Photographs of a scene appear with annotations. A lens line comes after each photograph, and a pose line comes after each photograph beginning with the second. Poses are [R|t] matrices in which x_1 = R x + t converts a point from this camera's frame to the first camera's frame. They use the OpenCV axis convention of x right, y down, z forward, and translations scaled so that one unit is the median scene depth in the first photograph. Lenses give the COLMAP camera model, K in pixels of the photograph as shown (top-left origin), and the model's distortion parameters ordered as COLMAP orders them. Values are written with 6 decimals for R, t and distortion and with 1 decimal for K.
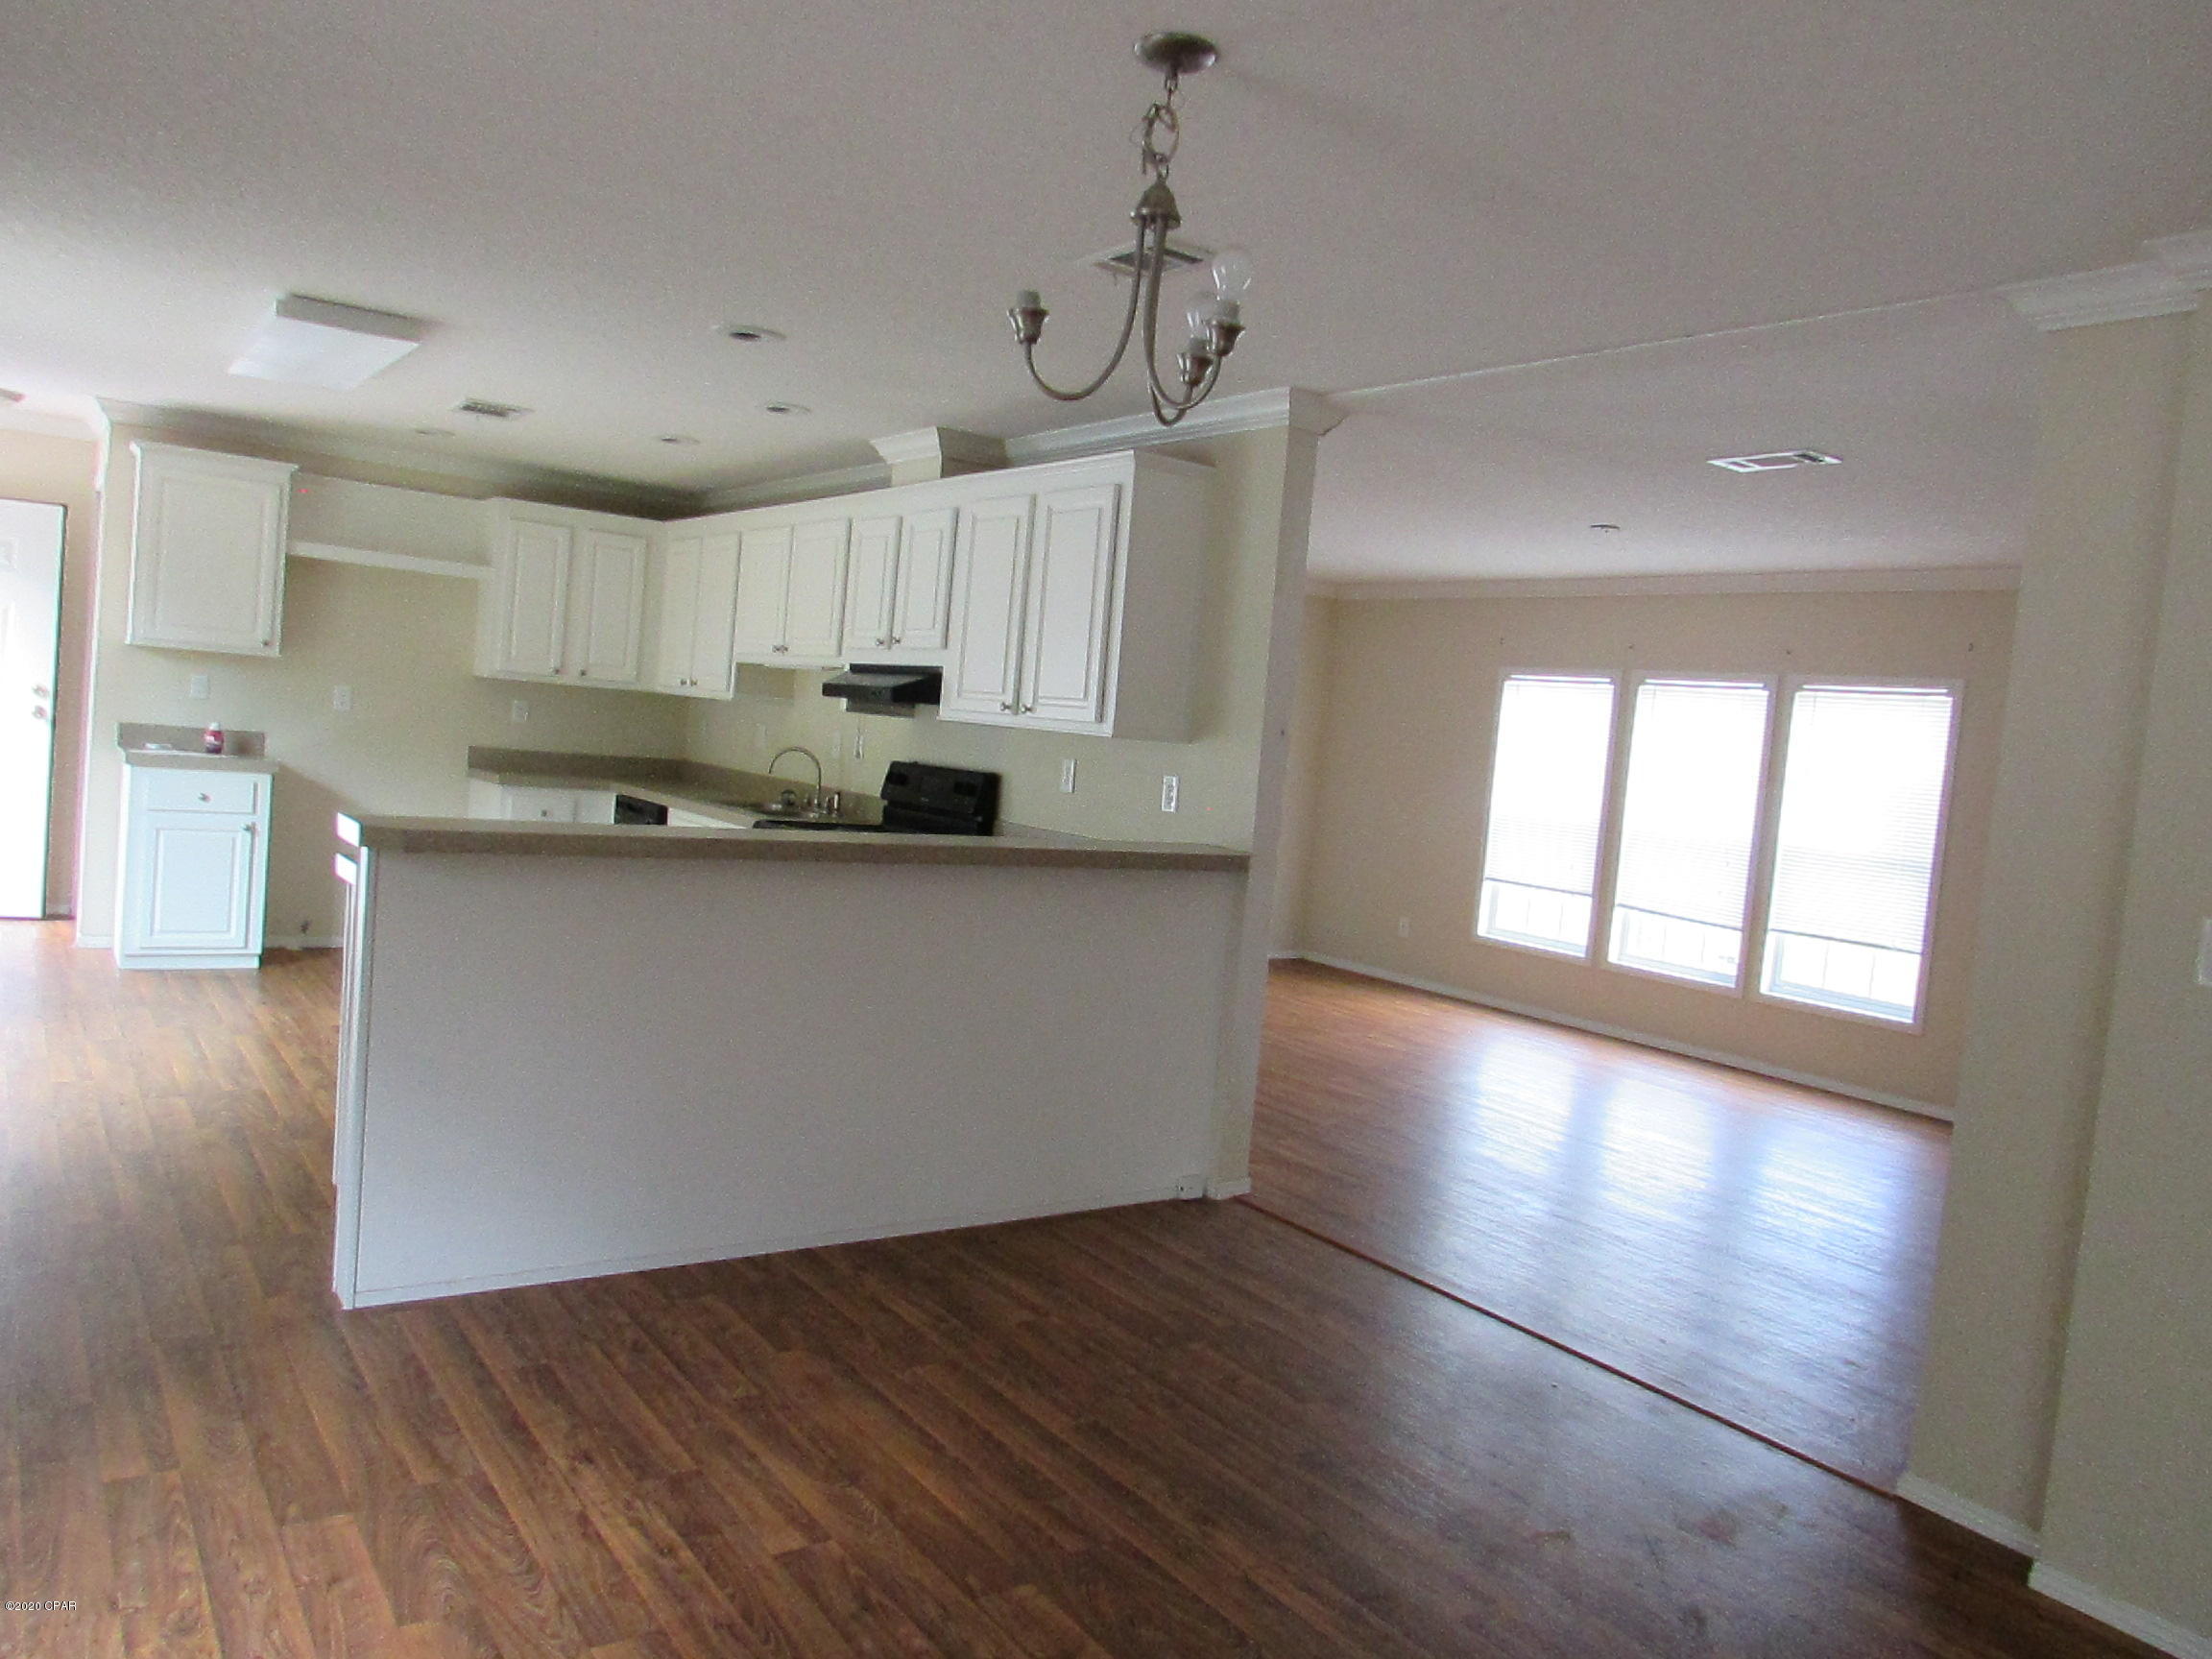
lens RADIAL K [[1578.0, 0, 1104.3], [0, 1578.0, 825.4], [0, 0, 1]] dist [-0.024039, -0.000691]
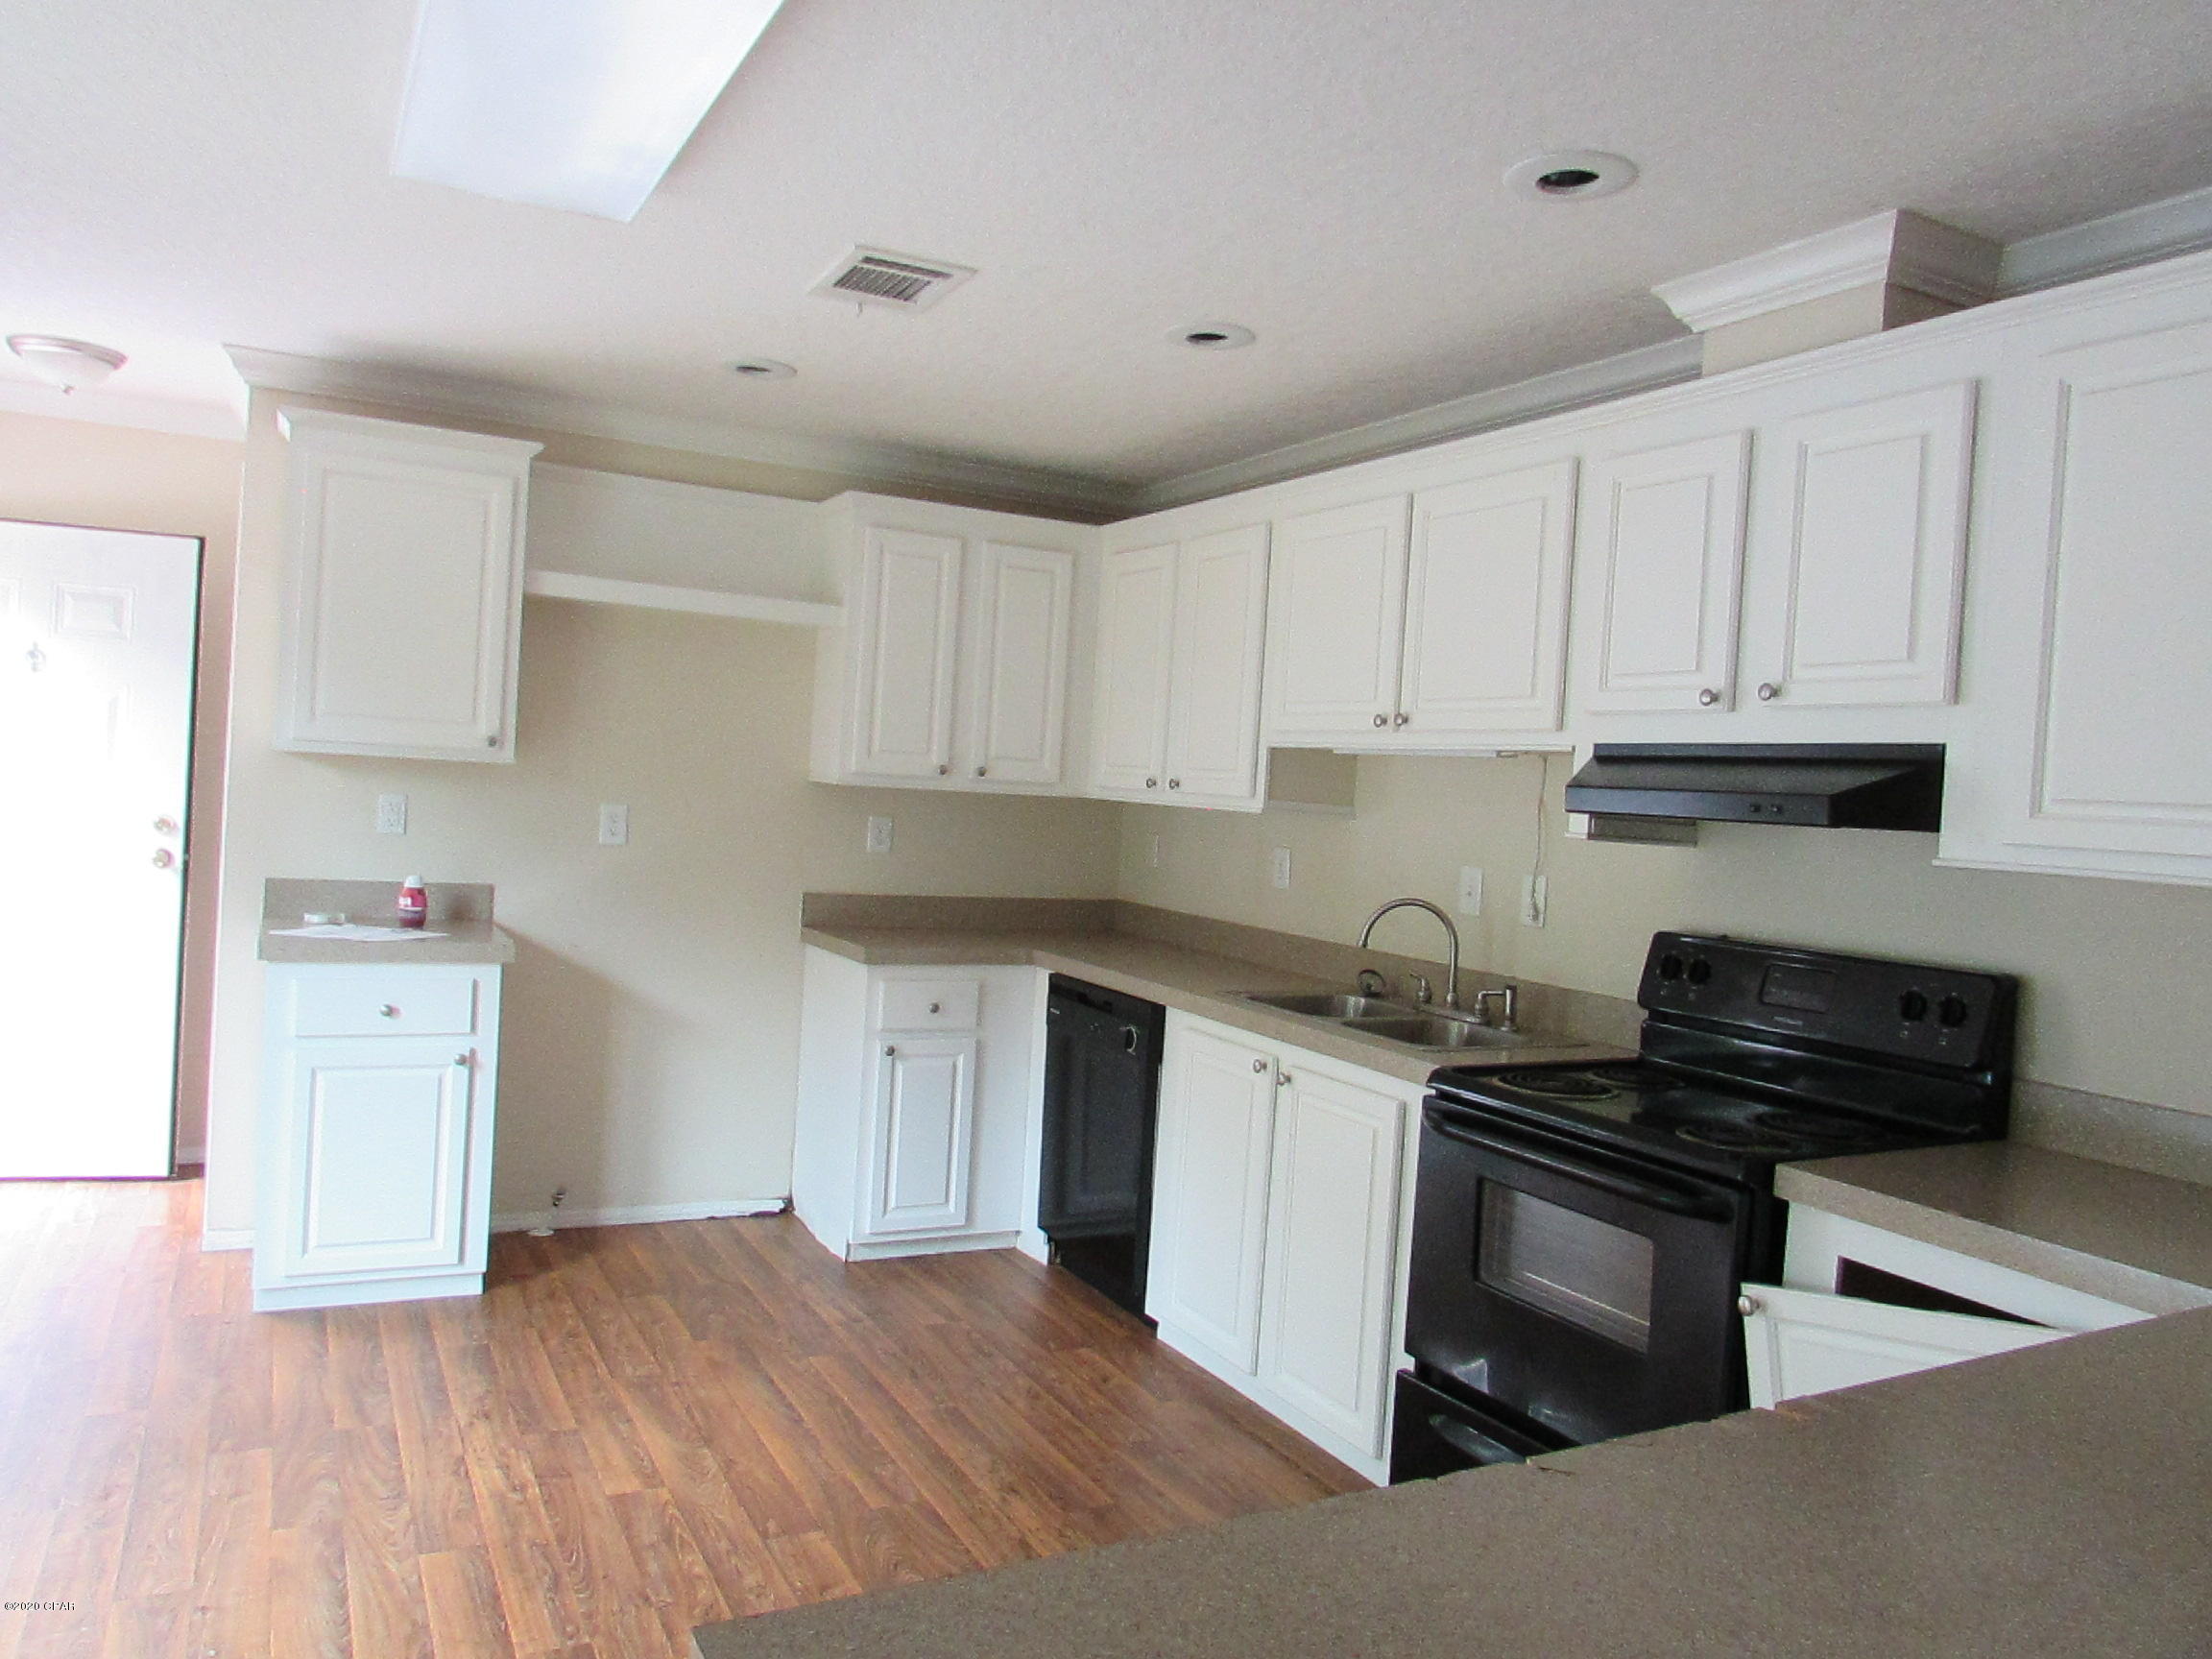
lens RADIAL K [[1578.0, 0, 1090.6], [0, 1578.0, 820.3], [0, 0, 1]] dist [-0.024039, -0.000691]
pose [[0.989712, -0.027468, -0.140410, -0.220743], [0.020639, 0.998543, -0.049863, -0.050154], [0.141575, 0.046452, 0.988837, 0.429997]]
